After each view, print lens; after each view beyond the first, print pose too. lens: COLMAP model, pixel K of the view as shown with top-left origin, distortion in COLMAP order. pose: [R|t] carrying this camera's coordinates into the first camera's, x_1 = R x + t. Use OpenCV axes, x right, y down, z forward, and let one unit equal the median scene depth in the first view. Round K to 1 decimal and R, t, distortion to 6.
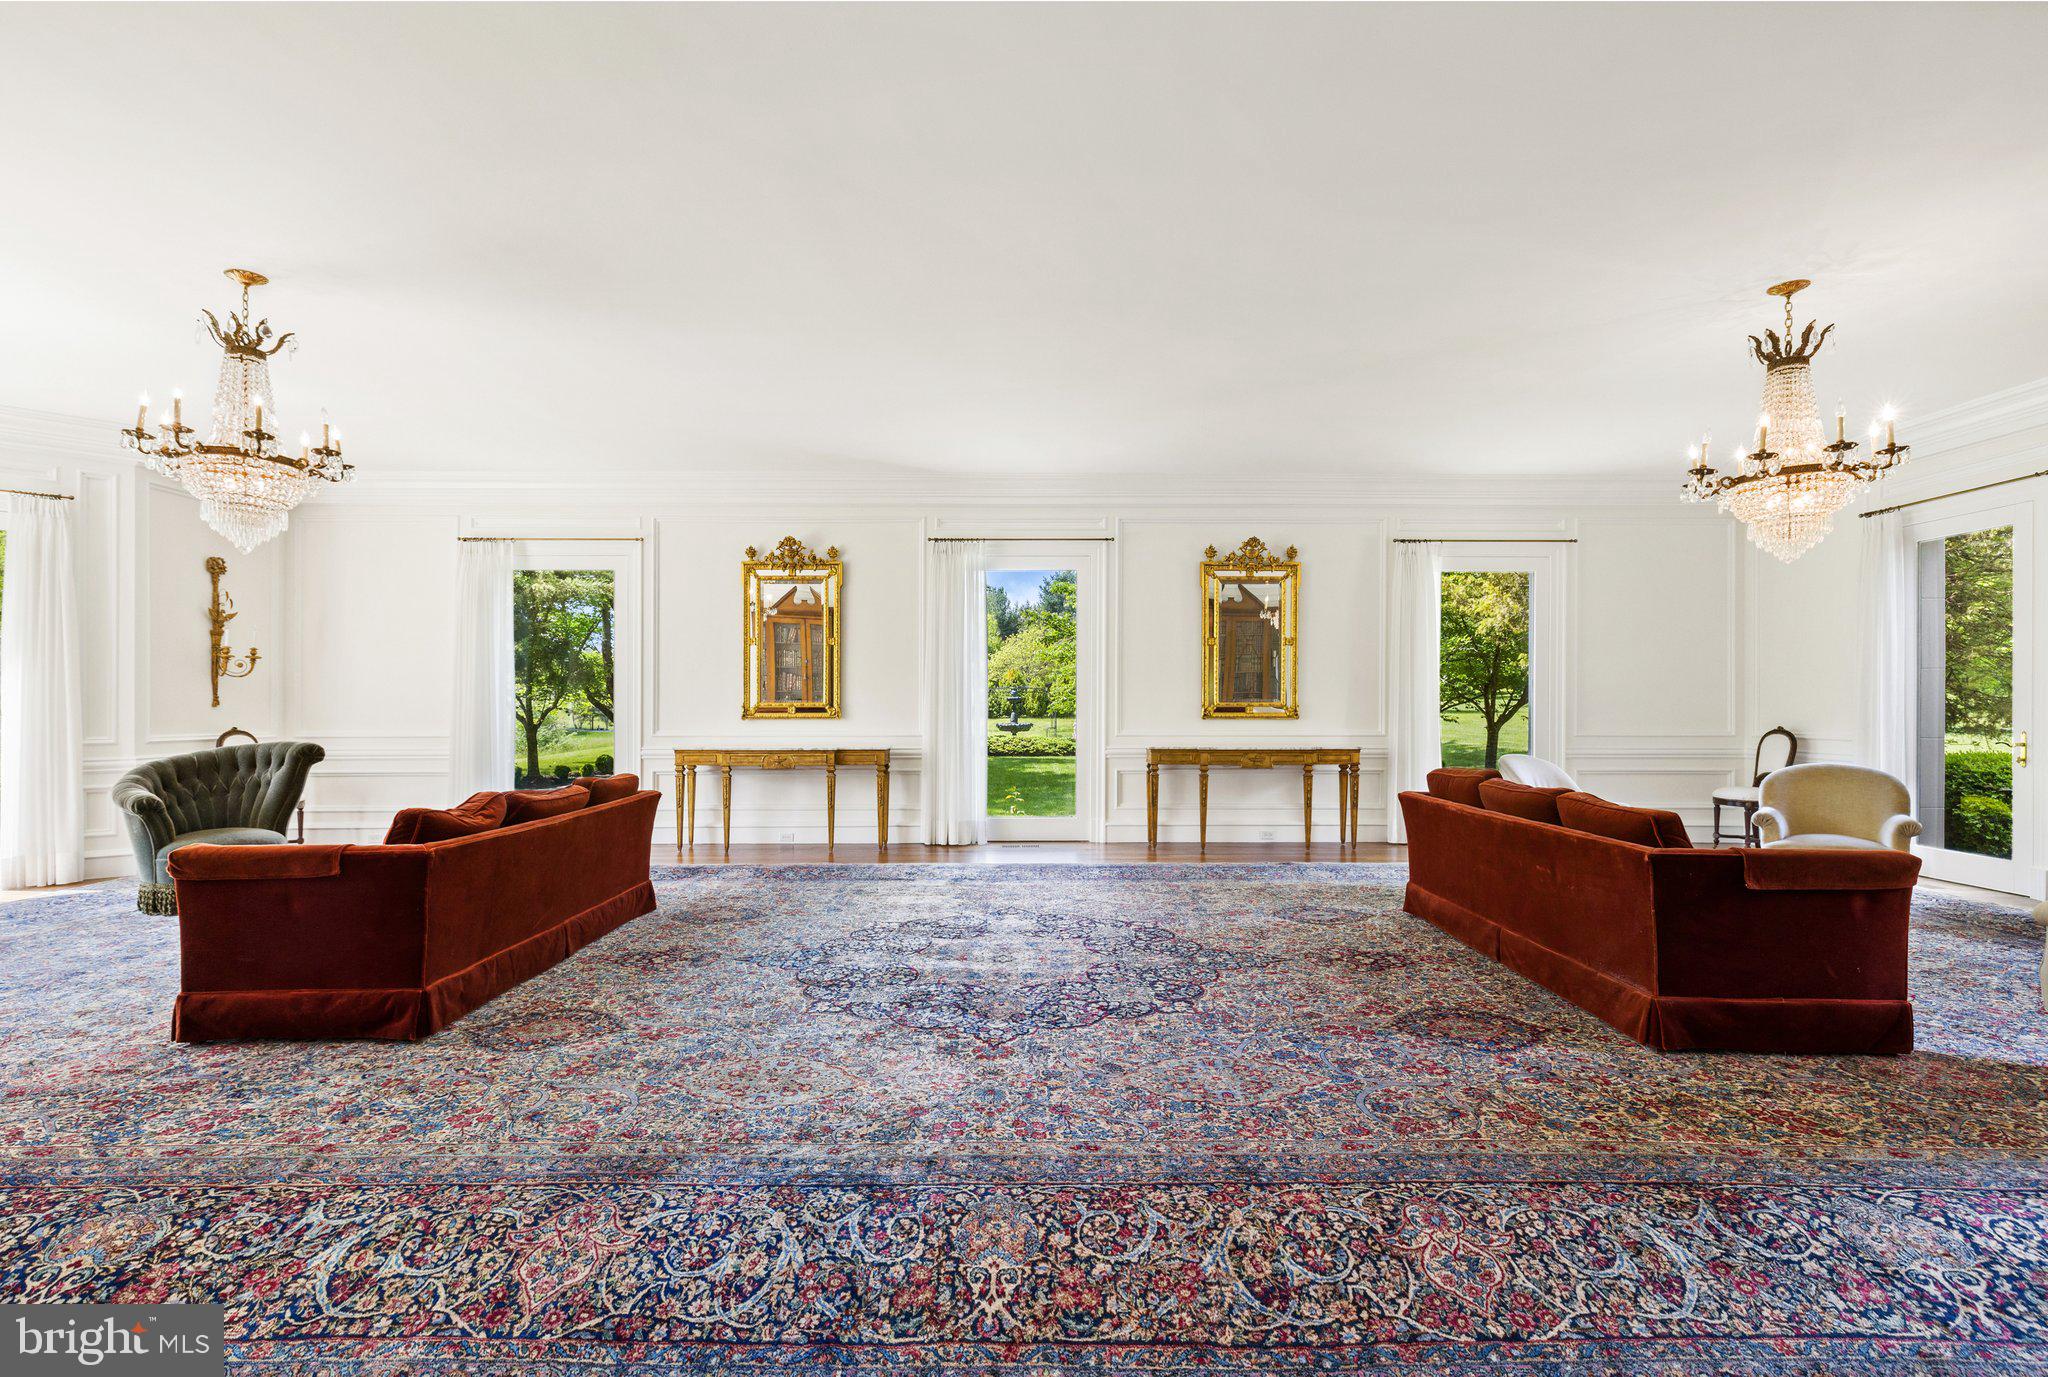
lens RADIAL K [[921.8, 0, 992.2], [0, 921.8, 702.5], [0, 0, 1]] dist [-0.008644, -0.000359]
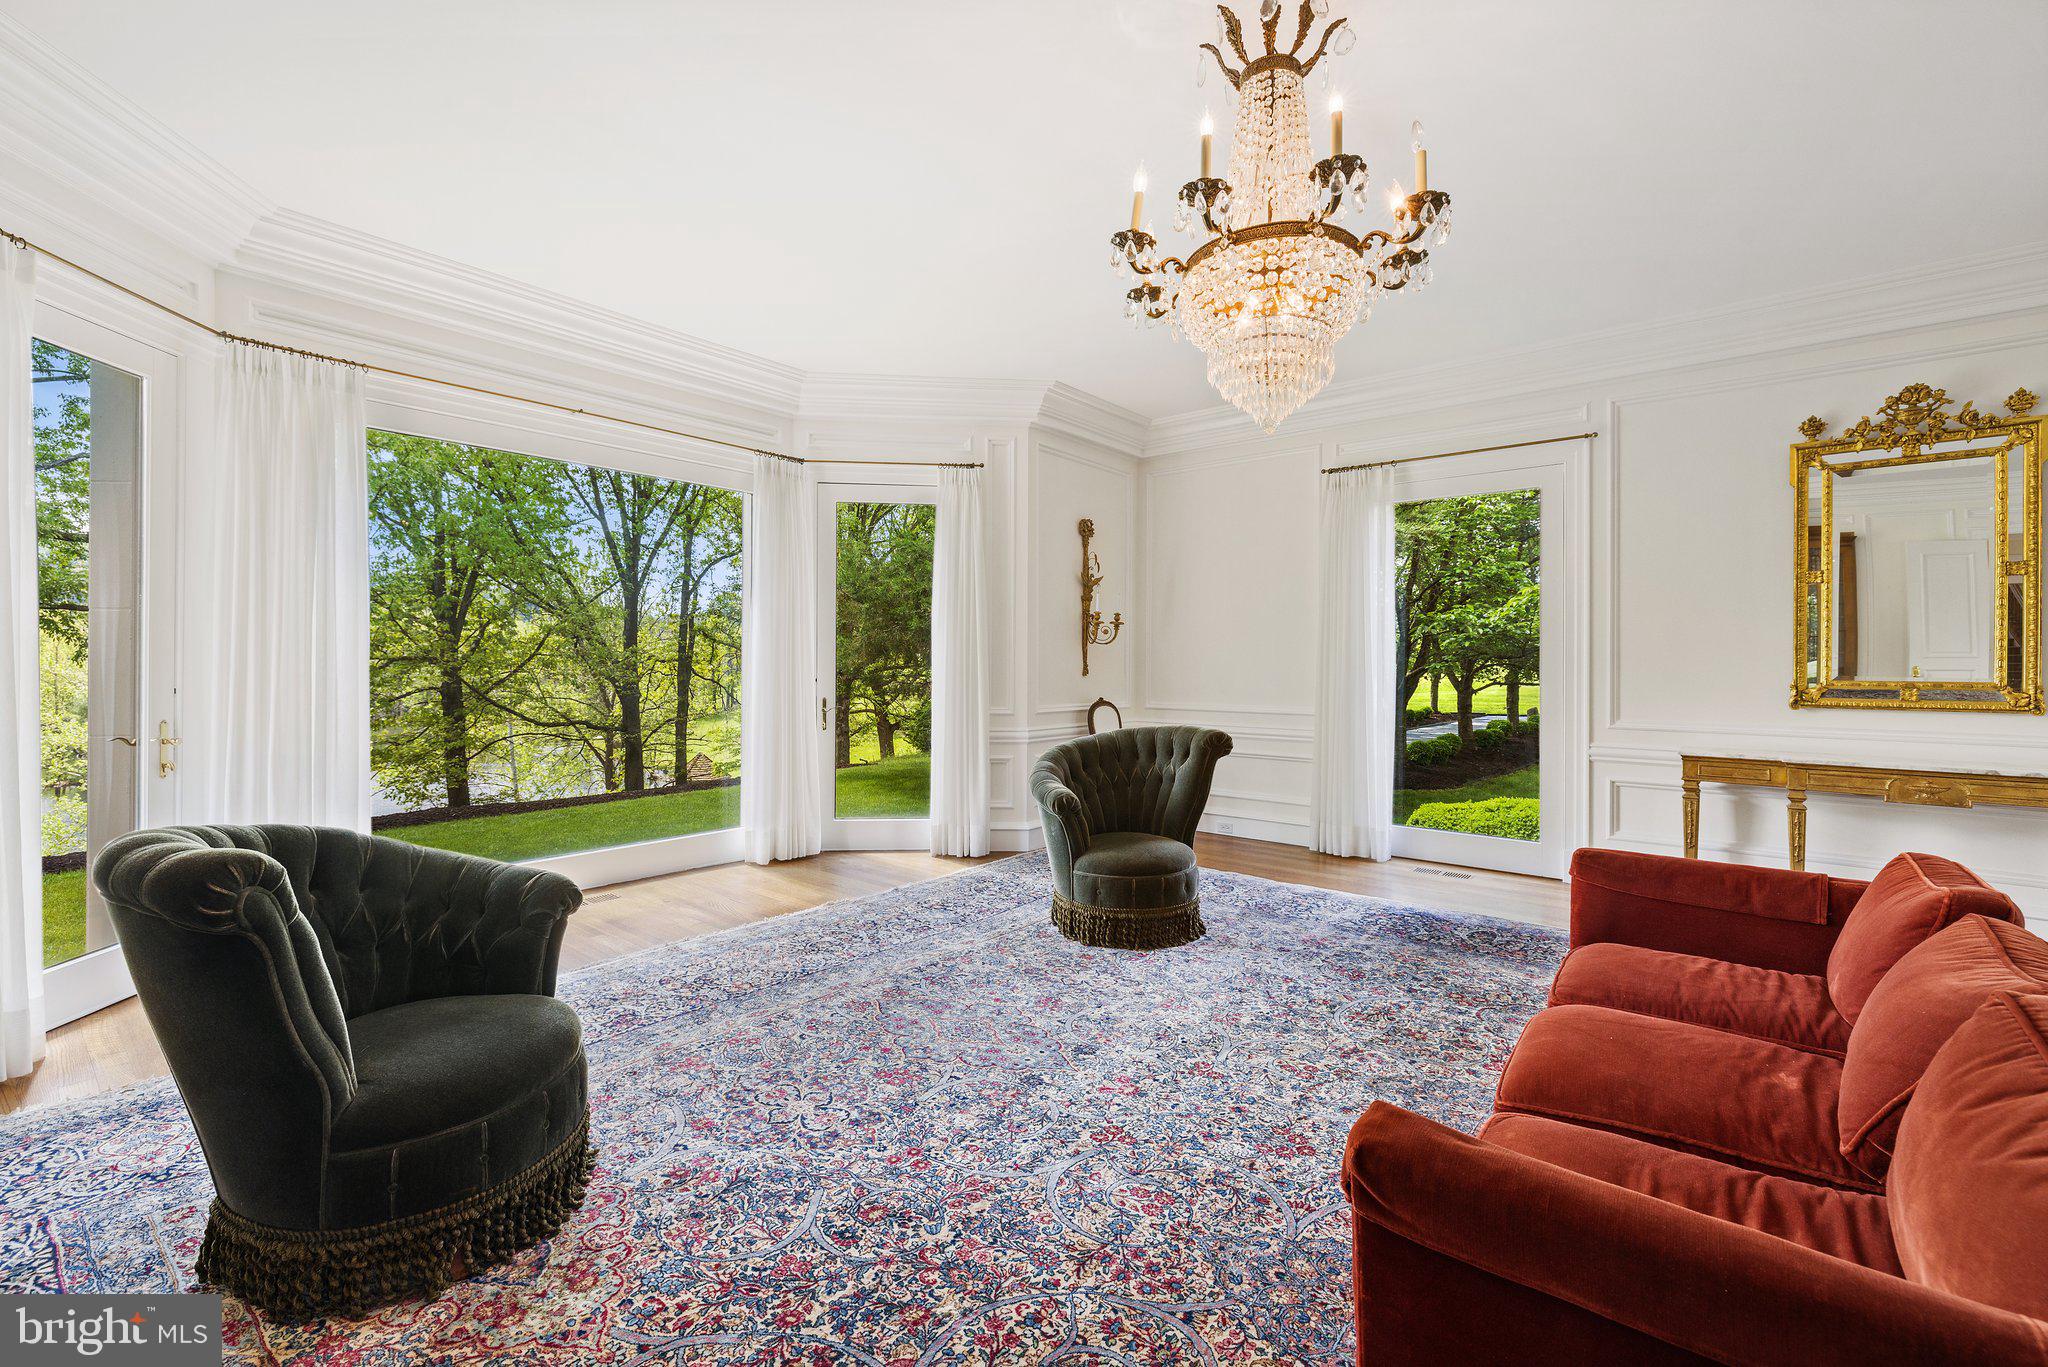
lens RADIAL K [[872.1, 0, 1009.6], [0, 872.1, 668.4], [0, 0, 1]] dist [-0.001984, -0.000454]
pose [[0.755726, 0.010386, -0.654806, -0.311729], [-0.005907, 0.999942, 0.009043, -0.010581], [0.654862, -0.002966, 0.755743, 0.260367]]
